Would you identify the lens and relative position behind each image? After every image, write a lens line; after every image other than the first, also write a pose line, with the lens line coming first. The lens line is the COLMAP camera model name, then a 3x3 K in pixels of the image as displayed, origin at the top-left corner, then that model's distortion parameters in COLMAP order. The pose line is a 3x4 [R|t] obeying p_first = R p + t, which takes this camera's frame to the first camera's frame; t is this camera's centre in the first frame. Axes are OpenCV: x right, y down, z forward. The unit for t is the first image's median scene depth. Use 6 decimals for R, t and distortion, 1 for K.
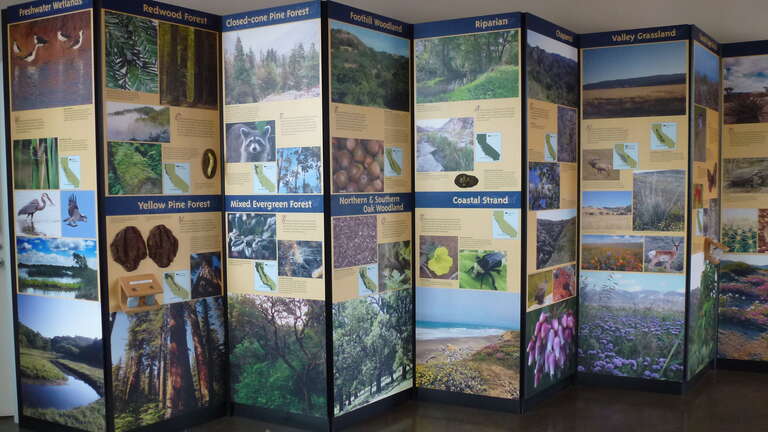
lens RADIAL K [[546.6, 0, 380.8], [0, 546.6, 216.8], [0, 0, 1]] dist [-0.066808, 0.009489]
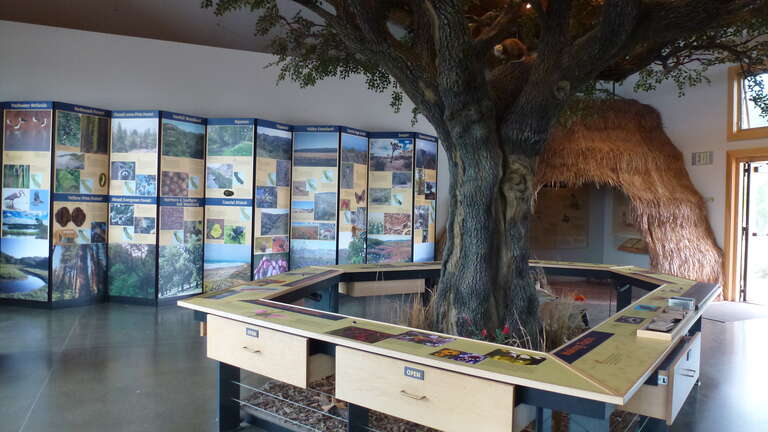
lens RADIAL K [[546.6, 0, 386.8], [0, 546.6, 219.1], [0, 0, 1]] dist [-0.066808, 0.009489]
pose [[0.974923, 0.033126, 0.220065, 0.308326], [-0.026197, 0.999067, -0.034332, 0.096670], [-0.220997, 0.027707, 0.974881, -1.273205]]
